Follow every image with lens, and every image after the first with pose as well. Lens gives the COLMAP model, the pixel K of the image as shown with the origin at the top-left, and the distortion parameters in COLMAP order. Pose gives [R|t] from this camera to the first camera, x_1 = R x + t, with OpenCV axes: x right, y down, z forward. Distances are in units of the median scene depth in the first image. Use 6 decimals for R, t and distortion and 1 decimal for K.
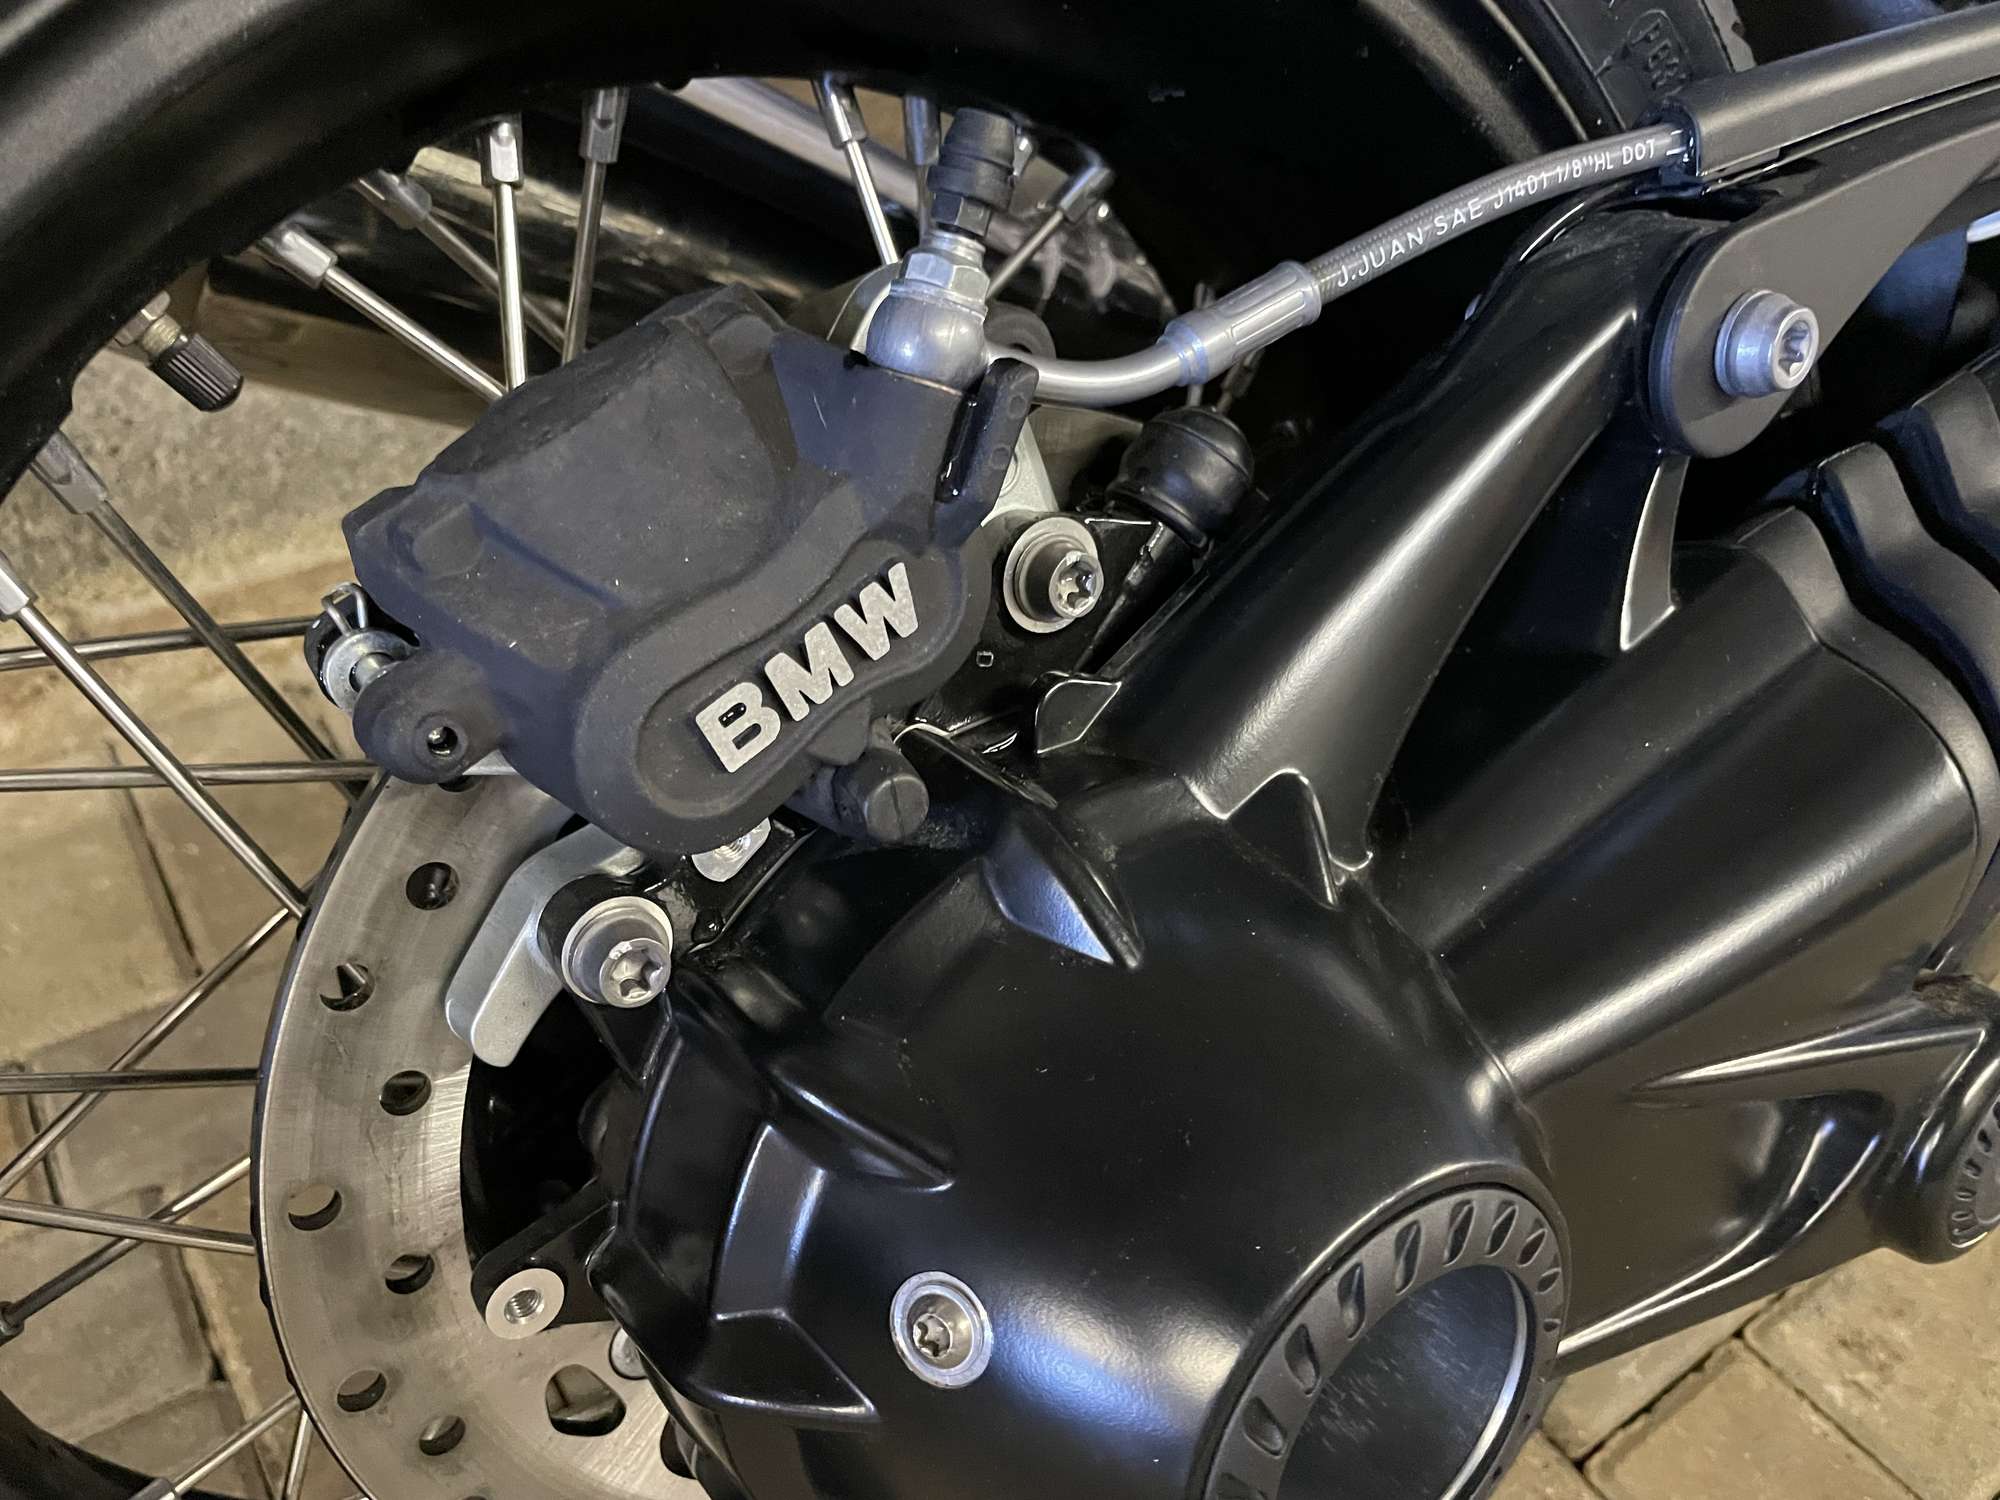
lens RADIAL K [[1538.3, 0, 997.9], [0, 1538.3, 763.5], [0, 0, 1]] dist [0.084079, -0.127114]
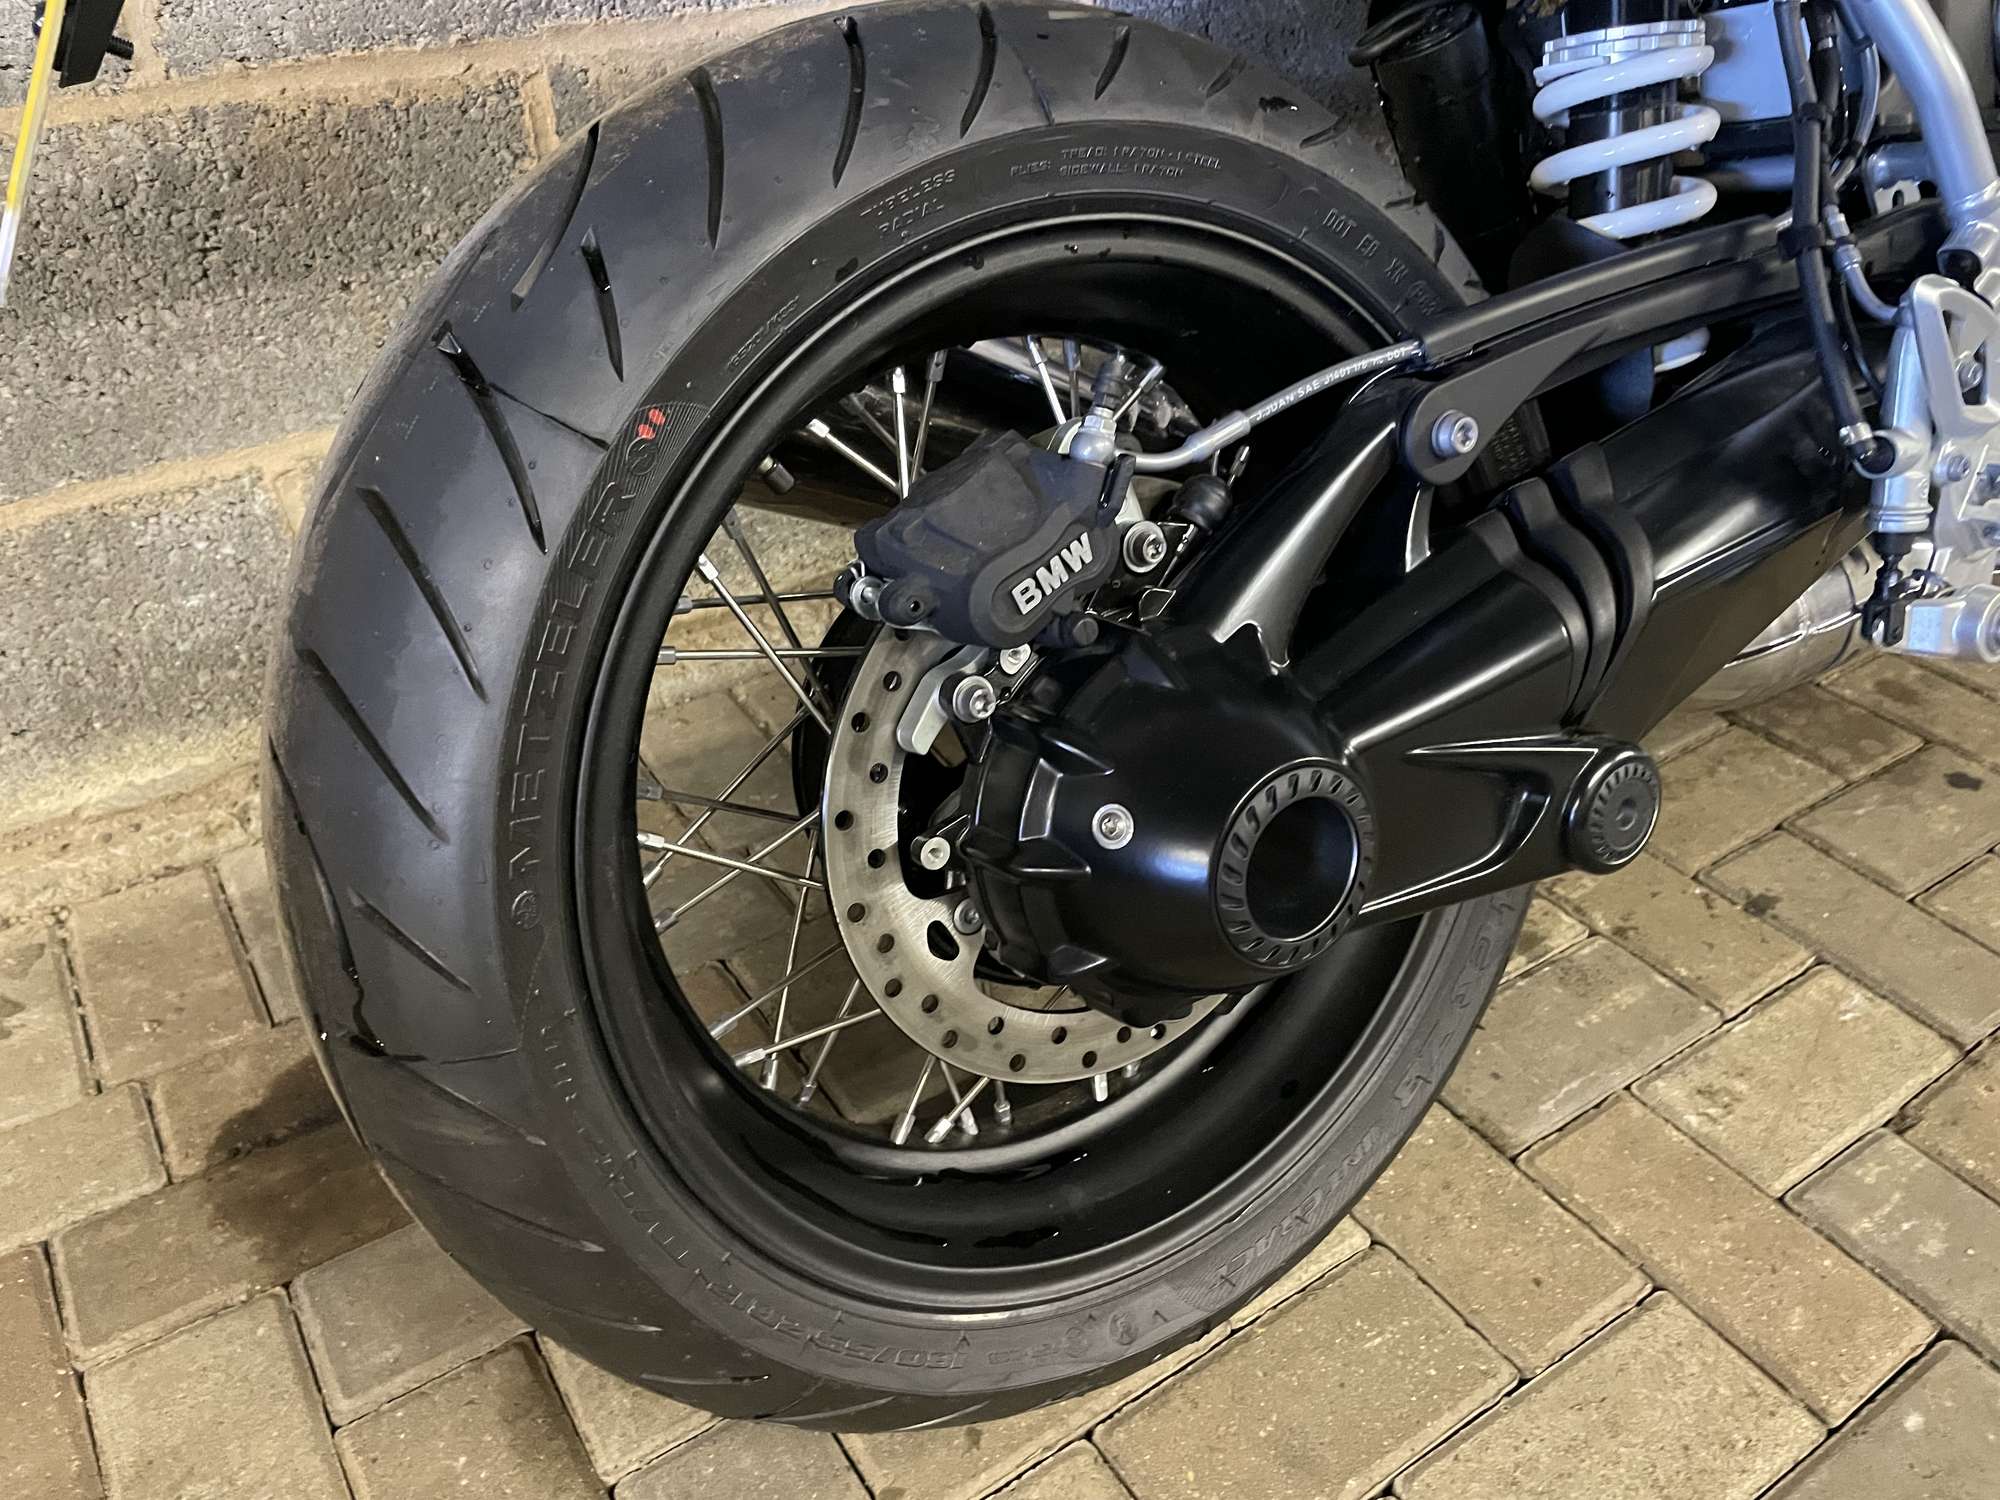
lens RADIAL K [[1538.3, 0, 996.6], [0, 1538.3, 754.2], [0, 0, 1]] dist [0.084079, -0.127114]
pose [[0.997726, -0.037711, -0.055858, -0.066236], [0.032741, 0.995637, -0.087375, 0.373226], [0.058909, 0.085347, 0.994608, -1.254351]]
